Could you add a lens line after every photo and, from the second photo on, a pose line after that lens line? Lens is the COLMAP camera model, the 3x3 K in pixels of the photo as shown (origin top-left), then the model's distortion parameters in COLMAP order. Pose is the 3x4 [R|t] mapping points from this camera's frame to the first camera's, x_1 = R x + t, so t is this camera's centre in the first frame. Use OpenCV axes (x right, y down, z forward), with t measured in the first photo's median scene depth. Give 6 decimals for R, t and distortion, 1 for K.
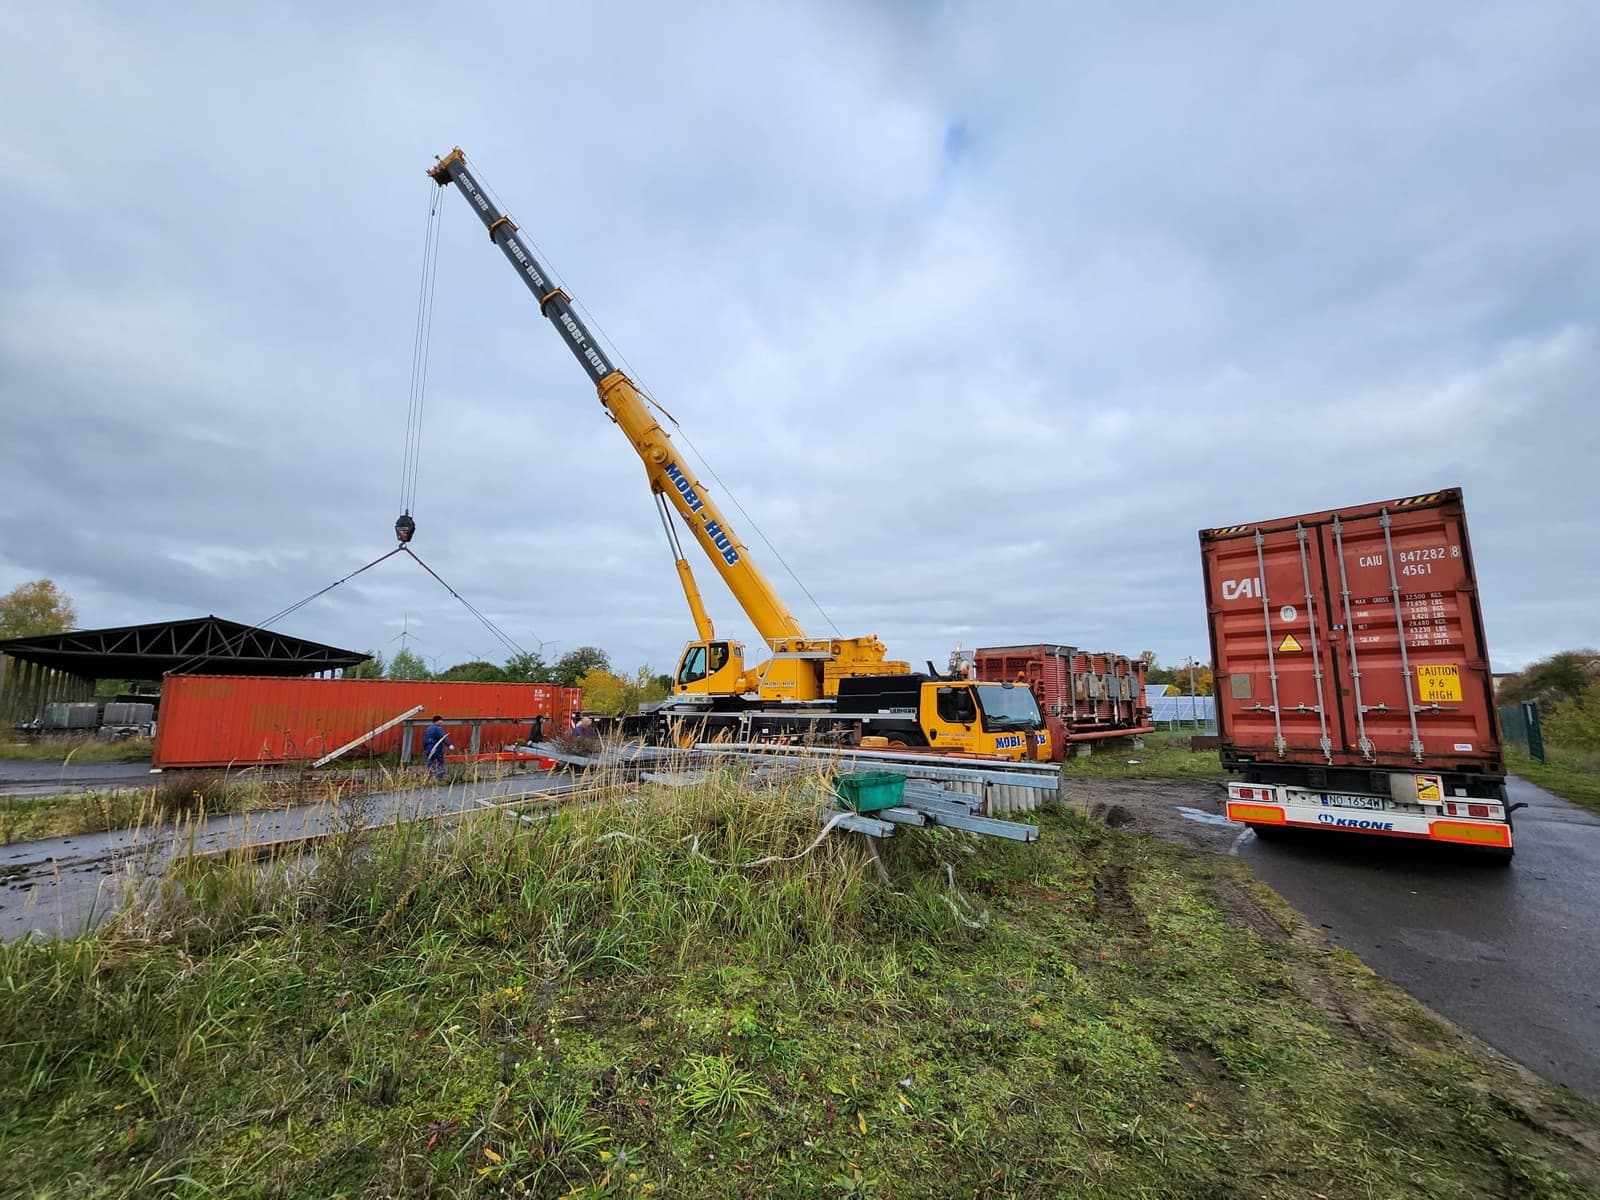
lens RADIAL K [[653.7, 0, 800.0], [0, 653.7, 600.0], [0, 0, 1]] dist [0.001682, -0.003774]
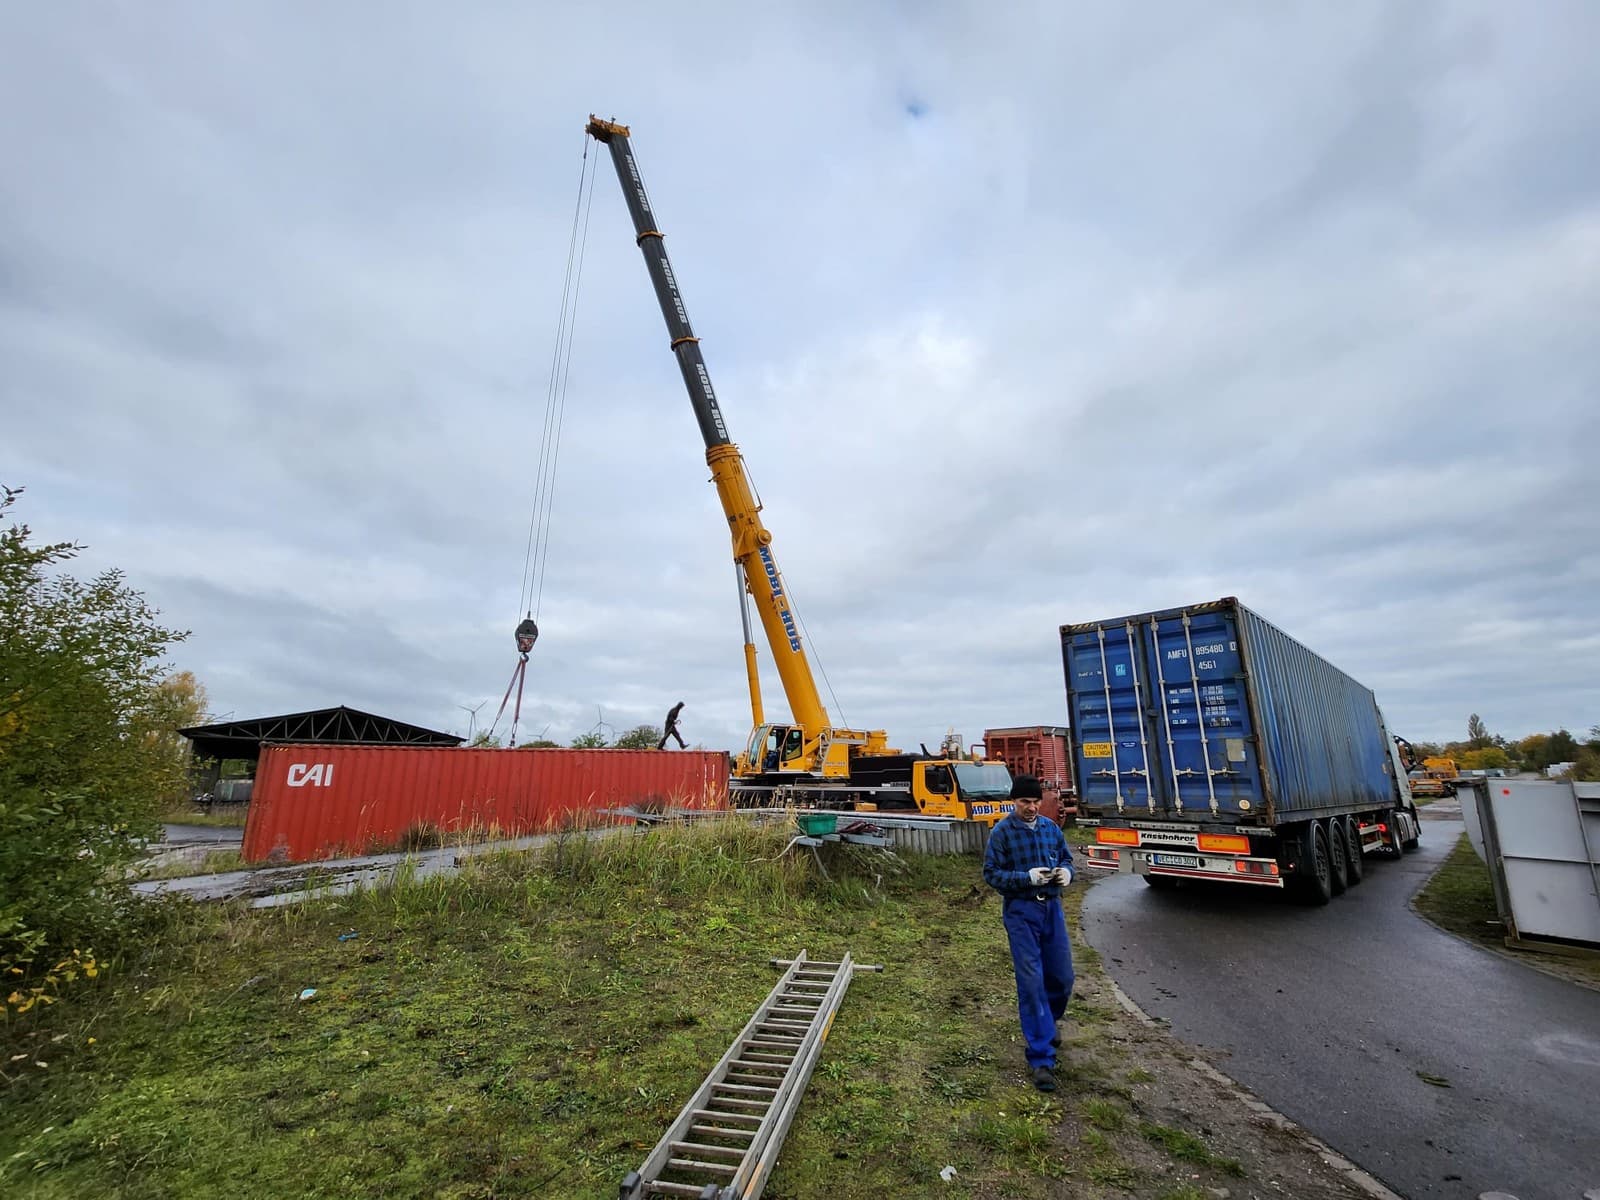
lens RADIAL K [[662.6, 0, 800.0], [0, 662.6, 600.0], [0, 0, 1]] dist [-0.001646, 0.000536]
pose [[0.996322, -0.022881, -0.082579, 0.074539], [0.013611, 0.993714, -0.111121, -0.040548], [0.084603, 0.109588, 0.990370, -0.292649]]
